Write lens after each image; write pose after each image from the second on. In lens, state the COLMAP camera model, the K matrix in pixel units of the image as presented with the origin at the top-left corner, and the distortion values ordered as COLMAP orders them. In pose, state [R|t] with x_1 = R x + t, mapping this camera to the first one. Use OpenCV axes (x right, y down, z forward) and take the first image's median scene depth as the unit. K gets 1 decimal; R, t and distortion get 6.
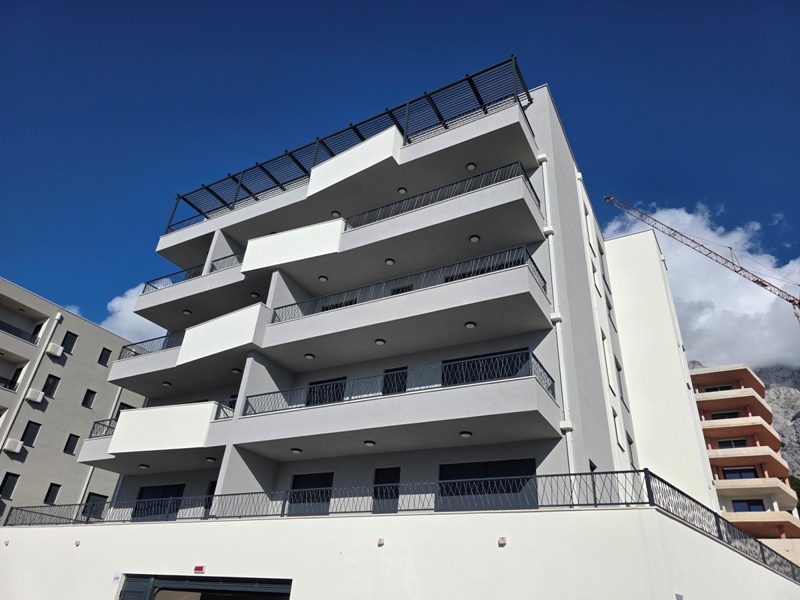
lens RADIAL K [[542.0, 0, 402.5], [0, 542.0, 298.3], [0, 0, 1]] dist [0.044107, -0.038223]
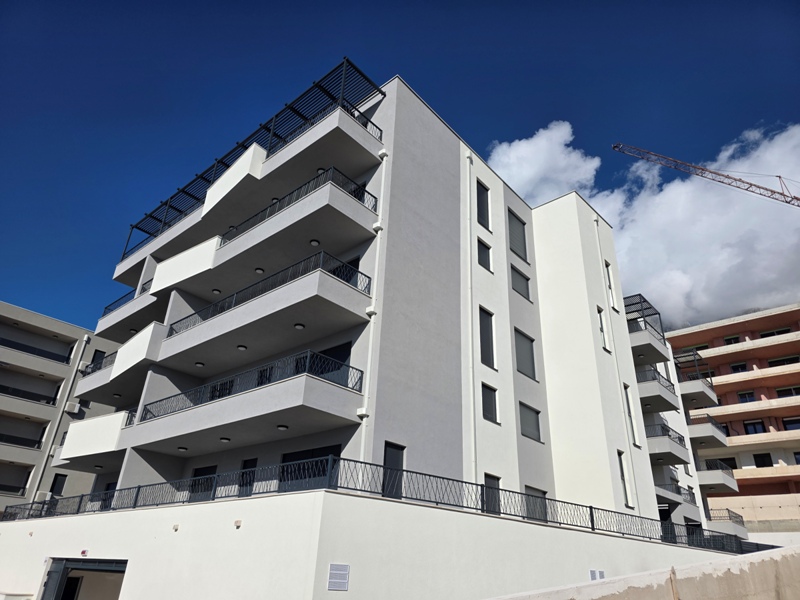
lens RADIAL K [[545.6, 0, 400.0], [0, 545.6, 300.0], [0, 0, 1]] dist [0.033140, -0.025046]
pose [[0.976686, -0.116147, -0.180536, 0.435165], [0.125238, 0.991330, 0.039758, -0.016747], [0.174353, -0.061441, 0.982765, -0.033747]]
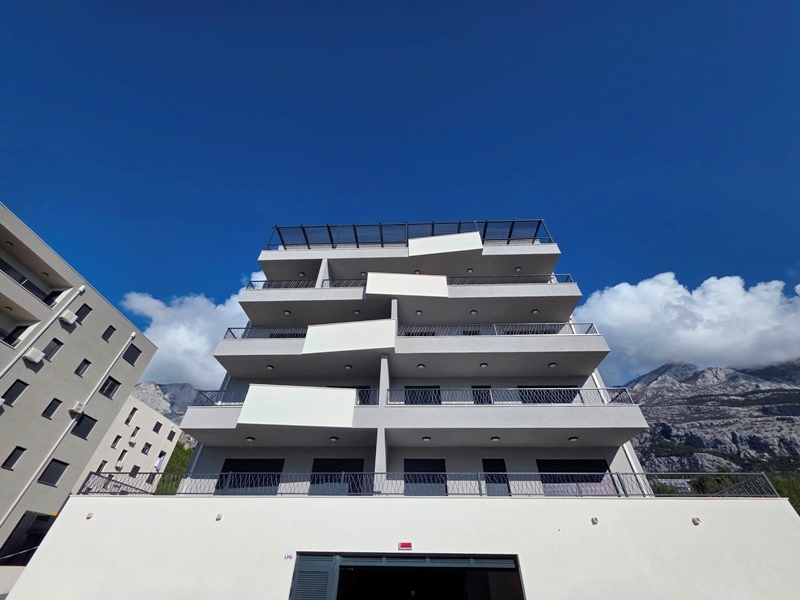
lens RADIAL K [[321.8, 0, 396.7], [0, 321.8, 293.2], [0, 0, 1]] dist [-0.008716, -0.000019]
pose [[0.888210, 0.271217, 0.370842, -0.544513], [-0.193843, 0.953029, -0.232724, 0.125953], [-0.416542, 0.134822, 0.899064, 0.275469]]
